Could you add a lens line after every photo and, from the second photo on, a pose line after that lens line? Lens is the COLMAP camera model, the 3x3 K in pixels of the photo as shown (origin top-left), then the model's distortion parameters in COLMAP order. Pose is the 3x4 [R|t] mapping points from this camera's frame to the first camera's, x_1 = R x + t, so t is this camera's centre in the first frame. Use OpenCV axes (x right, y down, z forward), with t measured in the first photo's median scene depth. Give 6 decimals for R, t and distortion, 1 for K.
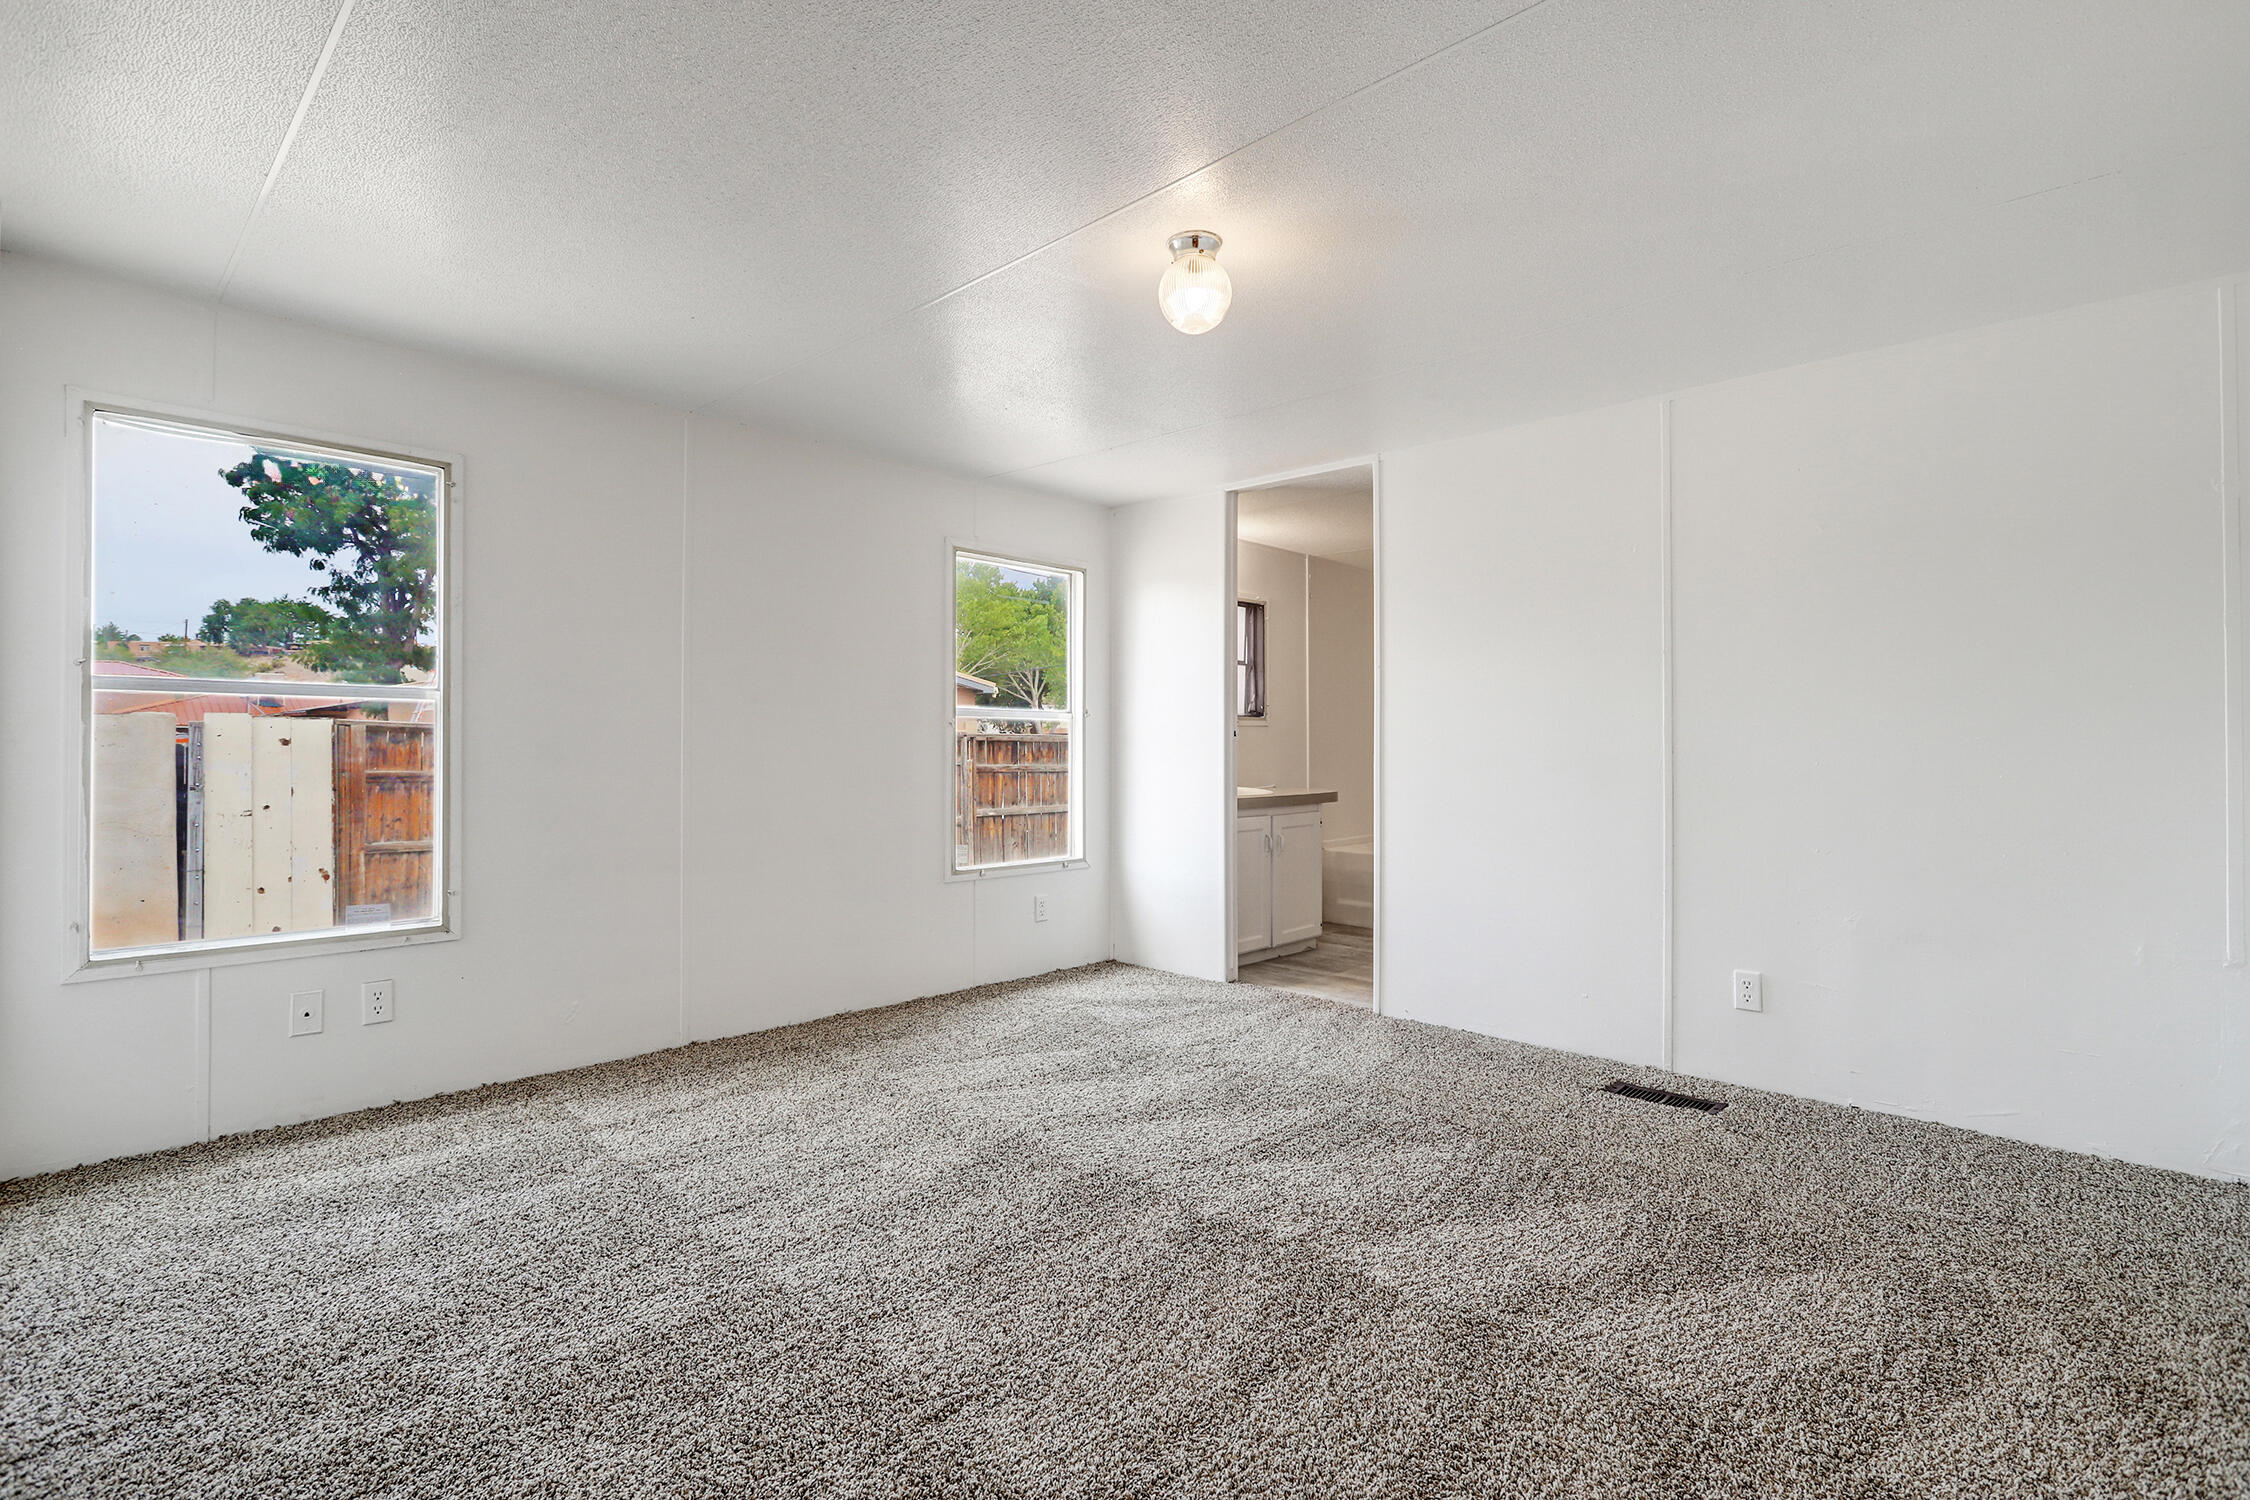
lens RADIAL K [[1066.4, 0, 1124.8], [0, 1066.4, 749.4], [0, 0, 1]] dist [-0.007681, 0.001756]
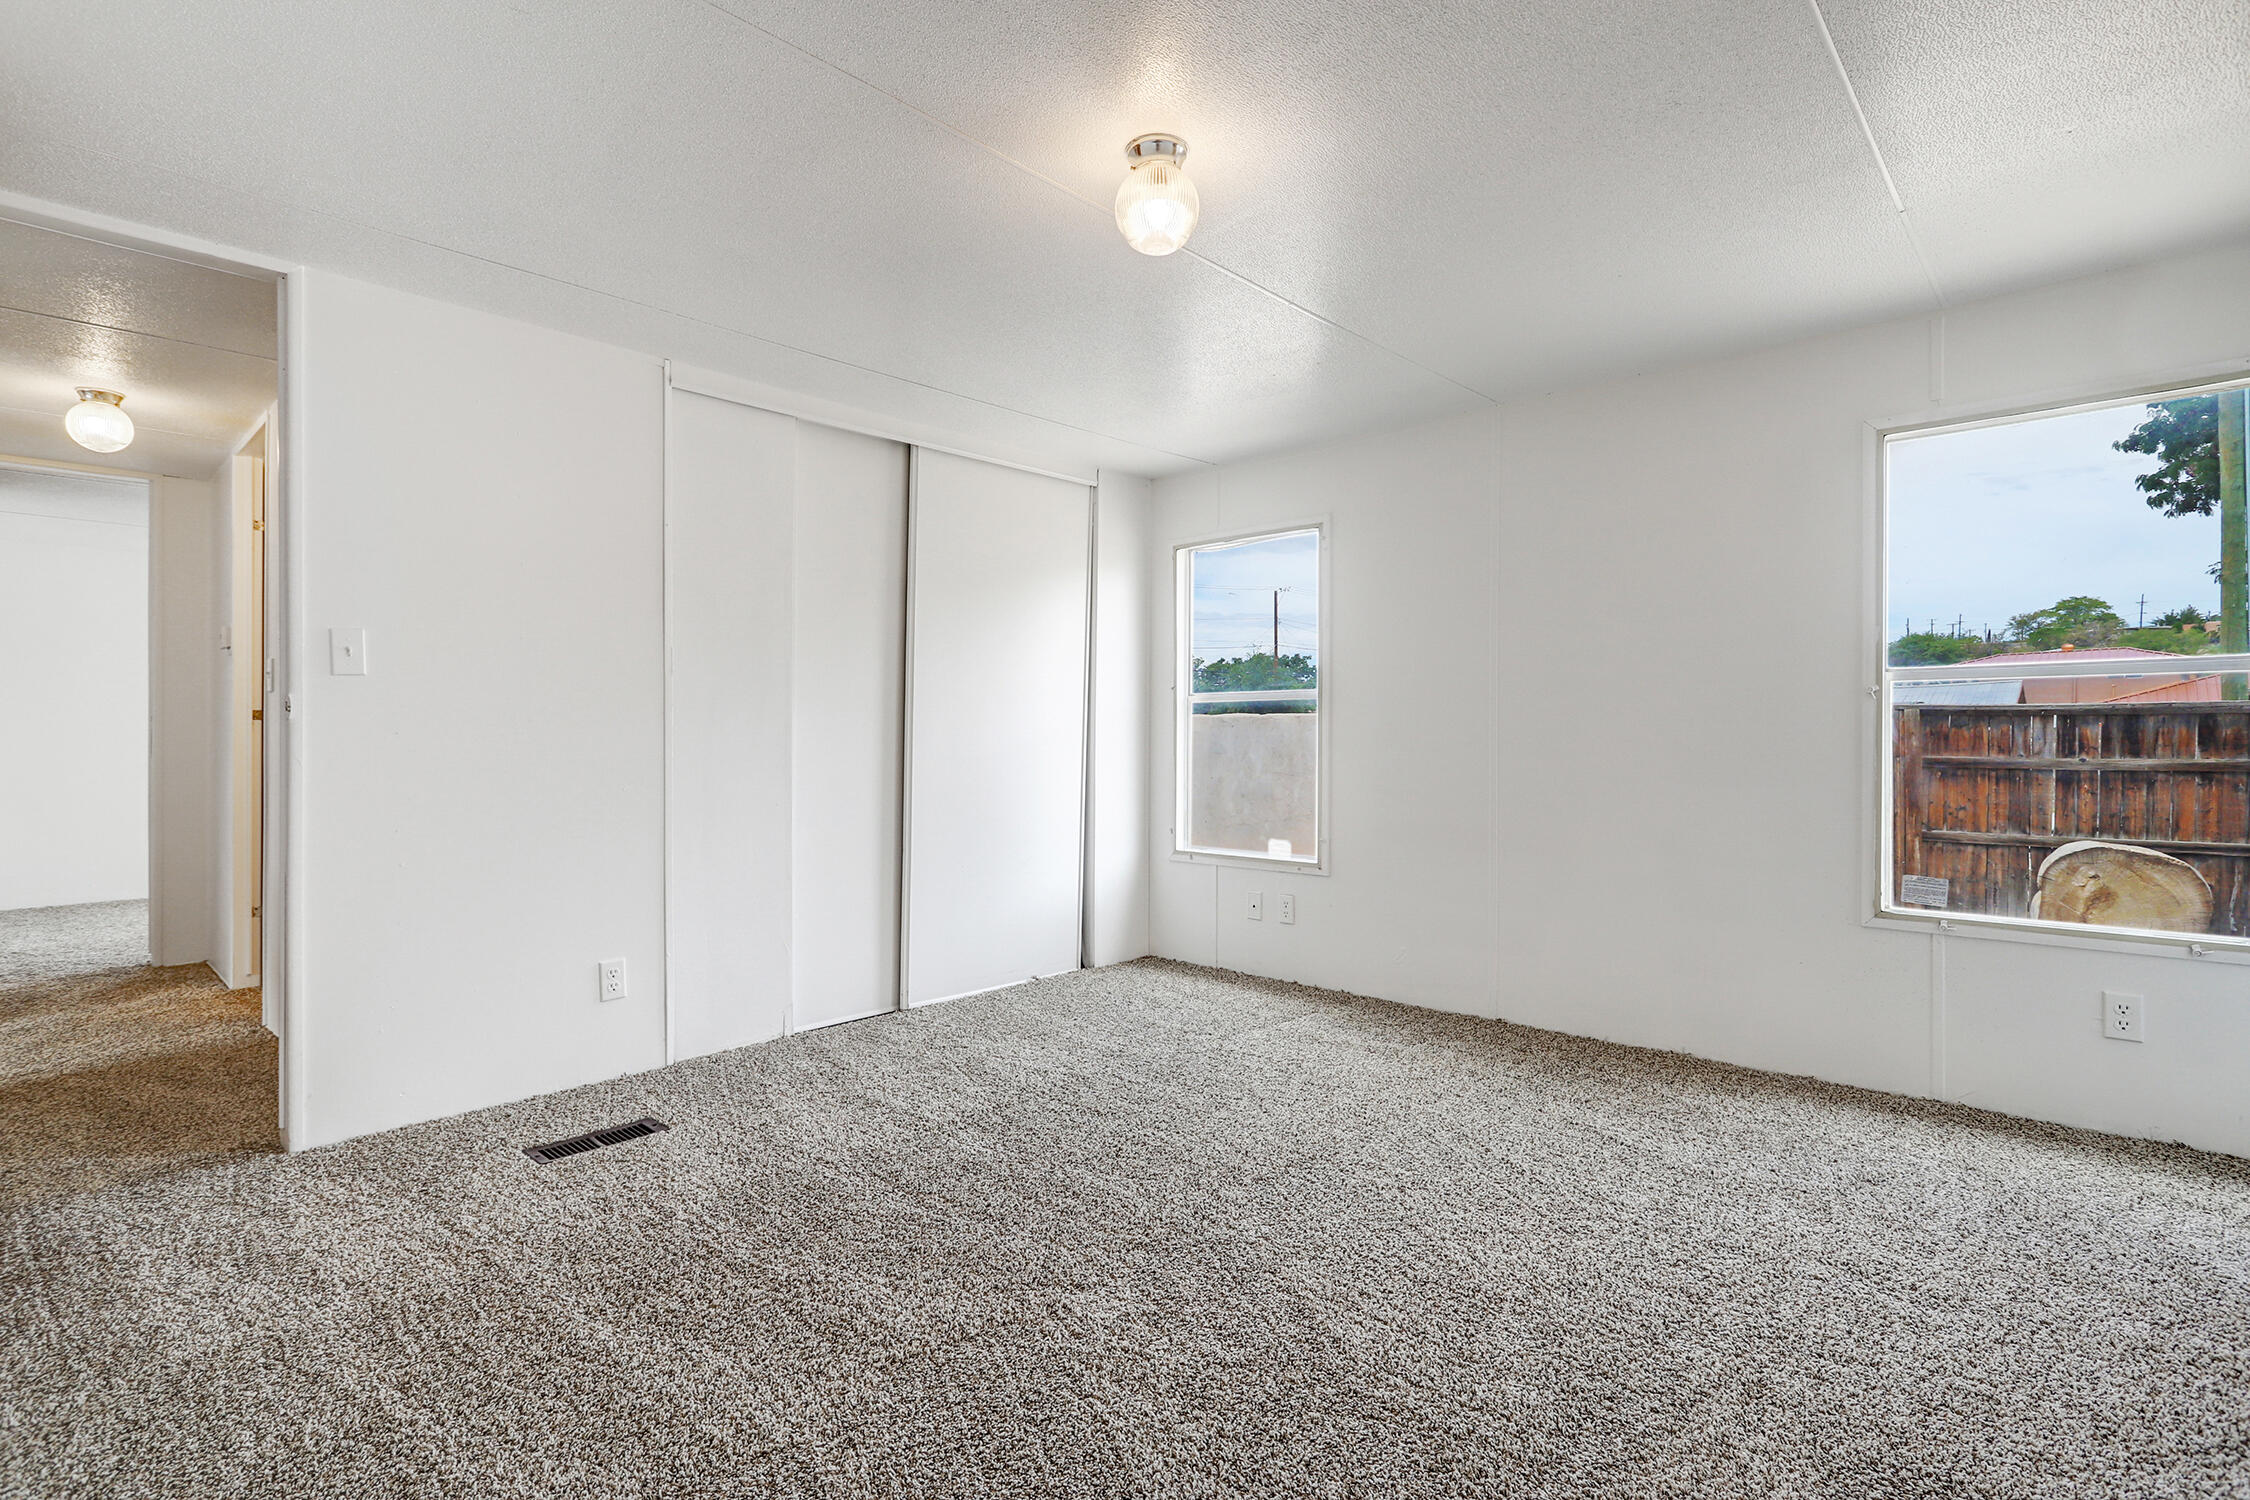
lens RADIAL K [[1066.4, 0, 1138.5], [0, 1066.4, 751.3], [0, 0, 1]] dist [-0.007681, 0.001756]
pose [[0.029217, 0.014979, -0.999461, 0.241760], [0.002149, 0.999884, 0.015048, 0.000220], [0.999571, -0.002588, 0.029181, 0.246555]]
